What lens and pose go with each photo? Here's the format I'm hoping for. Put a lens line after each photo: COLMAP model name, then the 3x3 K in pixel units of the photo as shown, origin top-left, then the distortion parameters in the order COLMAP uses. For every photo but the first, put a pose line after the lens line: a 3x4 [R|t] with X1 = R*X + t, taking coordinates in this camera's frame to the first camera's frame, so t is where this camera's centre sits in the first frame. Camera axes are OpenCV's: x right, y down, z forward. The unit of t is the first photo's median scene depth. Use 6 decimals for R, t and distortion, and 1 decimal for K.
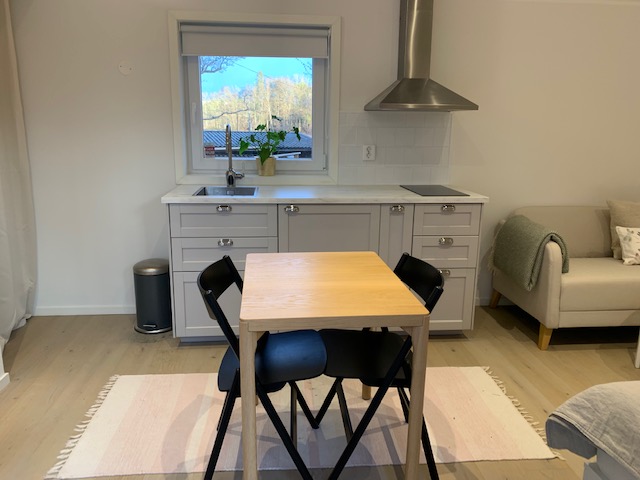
lens RADIAL K [[496.2, 0, 319.6], [0, 496.2, 231.4], [0, 0, 1]] dist [0.058237, -0.002488]
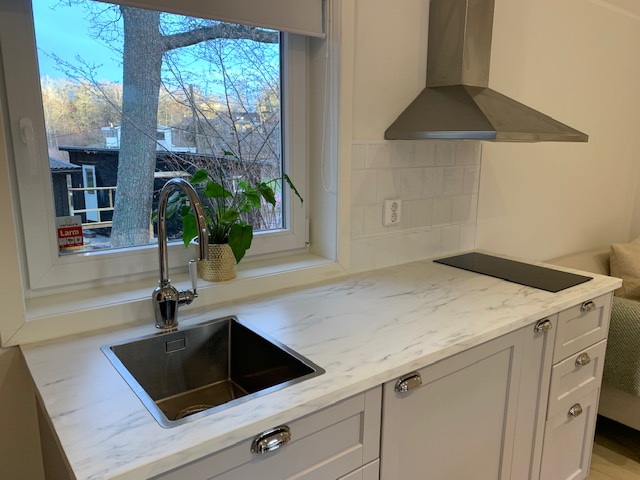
lens RADIAL K [[488.2, 0, 320.0], [0, 488.2, 240.0], [0, 0, 1]] dist [0.096762, -0.117431]
pose [[0.848065, -0.111779, 0.517968, -0.281509], [0.108314, 0.993426, 0.037043, -0.165914], [-0.518704, 0.024688, 0.854597, 0.594118]]
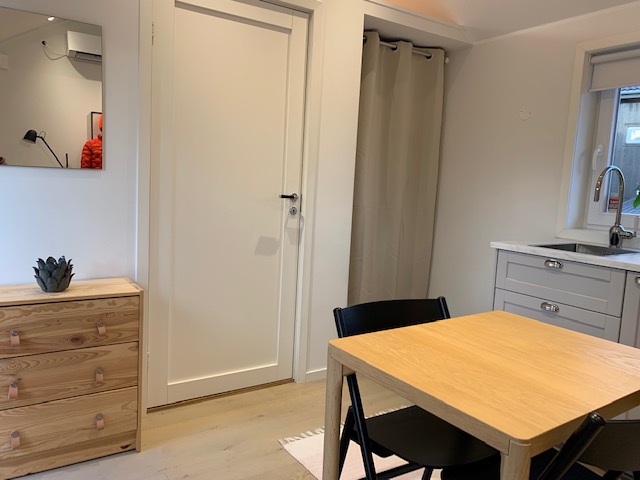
lens RADIAL K [[488.2, 0, 320.0], [0, 488.2, 240.0], [0, 0, 1]] dist [0.096762, -0.117431]
pose [[0.482876, 0.116570, -0.867896, 0.271199], [-0.229200, 0.973374, 0.003216, -0.000318], [0.845162, 0.197368, 0.496736, 0.241625]]
